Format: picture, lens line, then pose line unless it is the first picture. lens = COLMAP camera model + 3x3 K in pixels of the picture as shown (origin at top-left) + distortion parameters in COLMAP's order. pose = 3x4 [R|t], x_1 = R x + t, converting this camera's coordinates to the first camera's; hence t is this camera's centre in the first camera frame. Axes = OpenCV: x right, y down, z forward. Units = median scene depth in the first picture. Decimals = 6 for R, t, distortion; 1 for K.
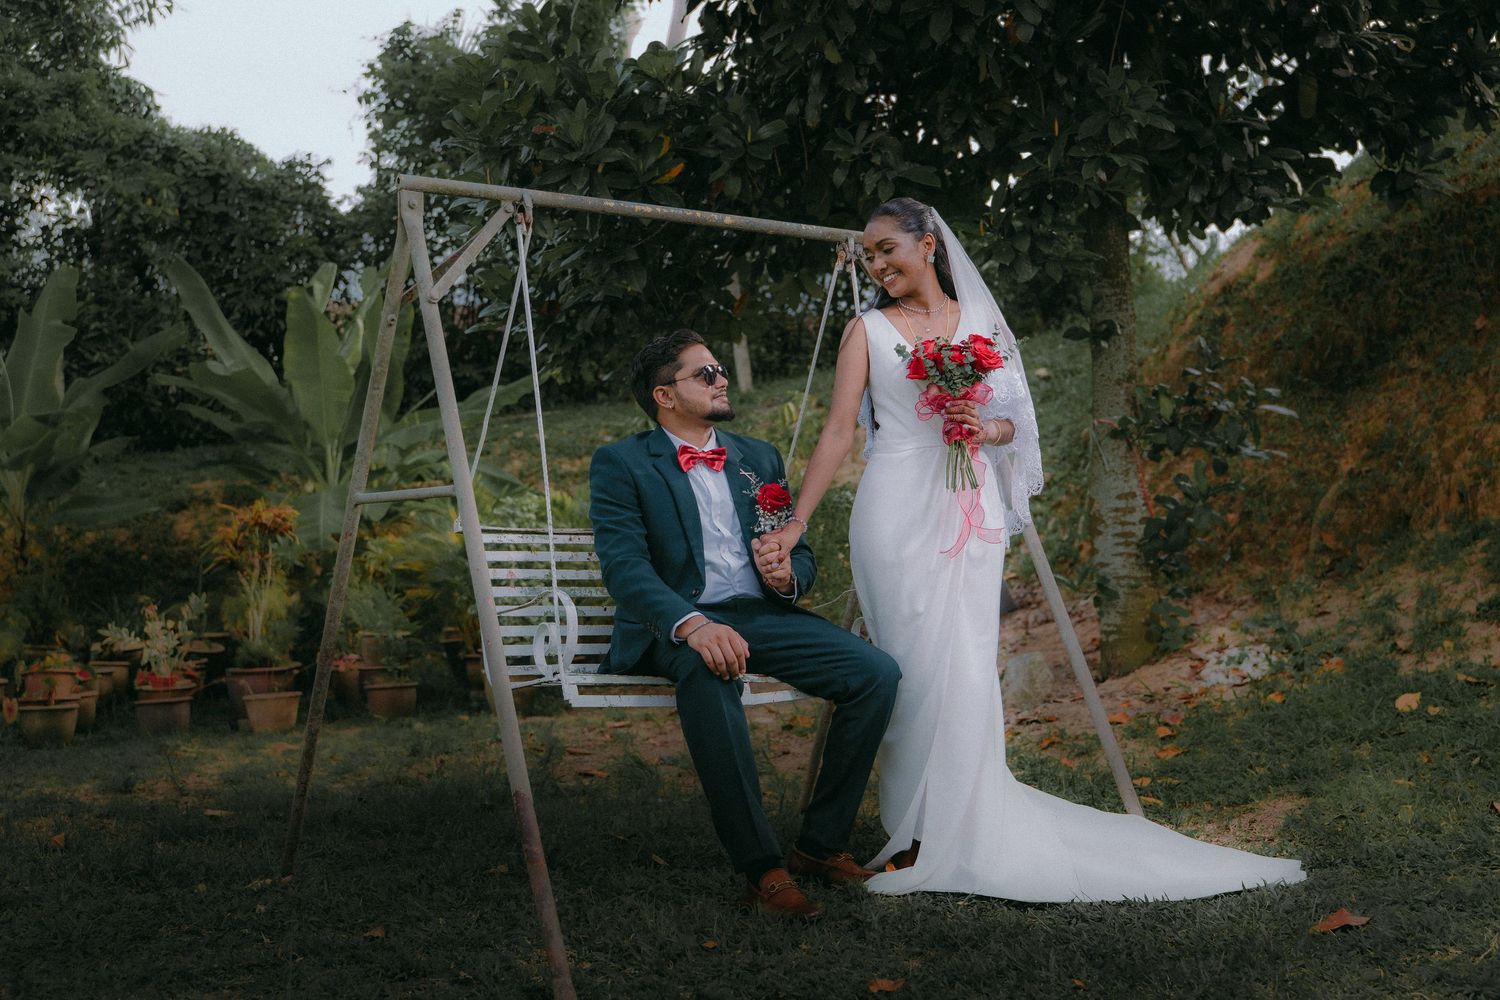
lens RADIAL K [[1707.1, 0, 750.0], [0, 1707.1, 500.0], [0, 0, 1]] dist [-0.087349, -0.004503]
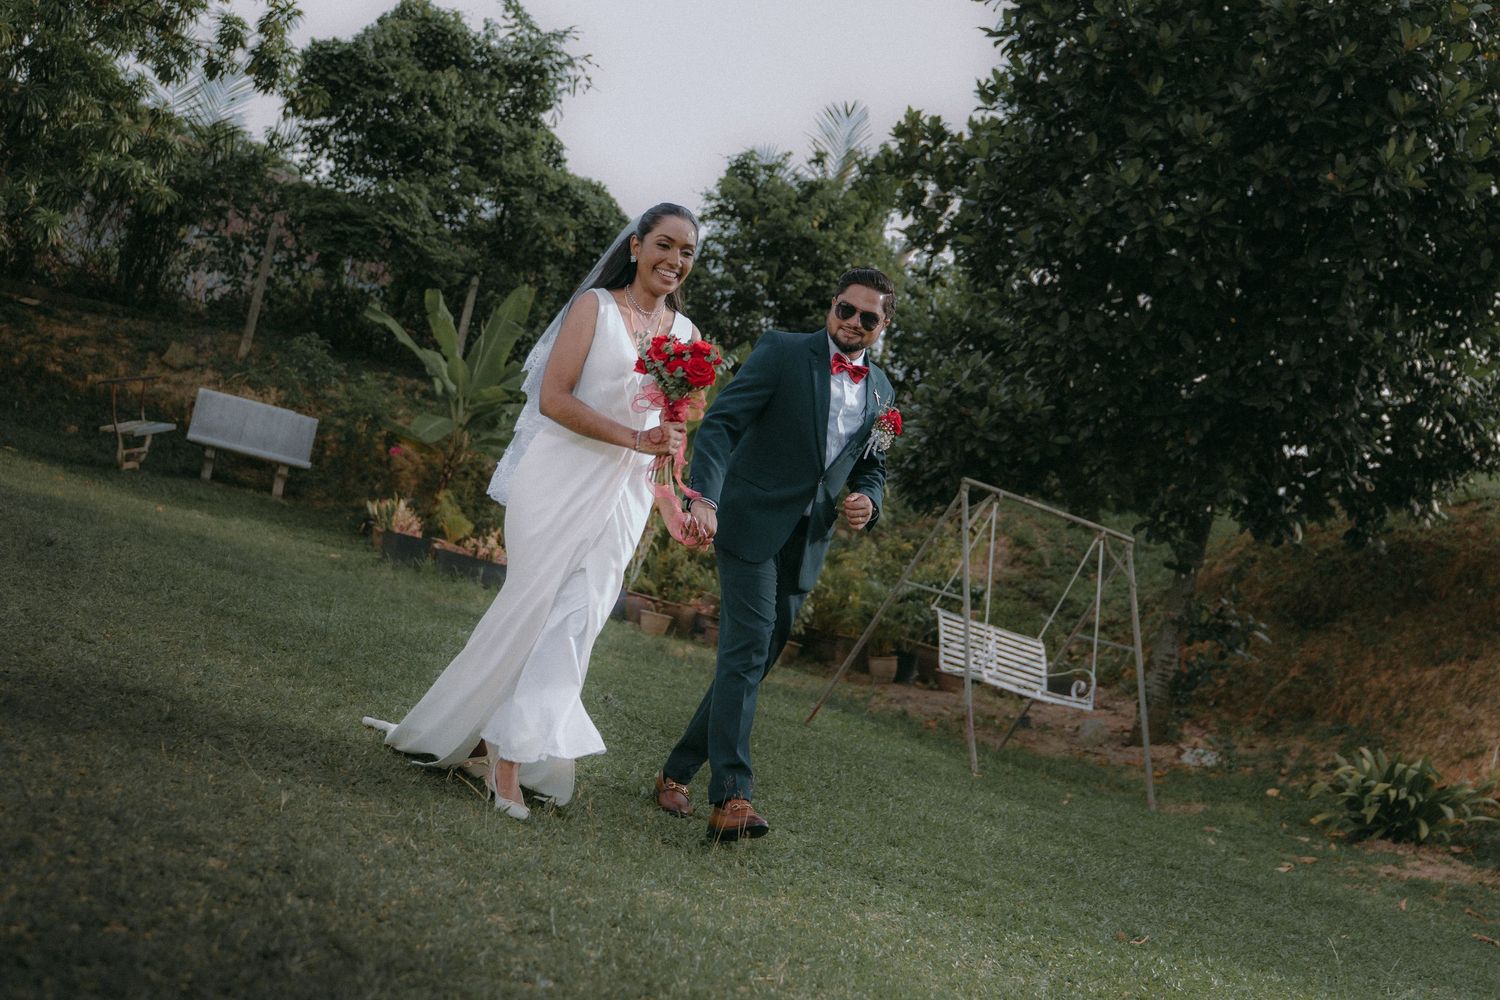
lens RADIAL K [[1765.1, 0, 750.0], [0, 1765.1, 500.0], [0, 0, 1]] dist [-0.088769, -0.002528]
pose [[0.954885, 0.296932, -0.005142, -0.262226], [-0.296943, 0.954894, -0.001405, -0.026012], [0.004493, 0.002868, 0.999986, -0.938795]]
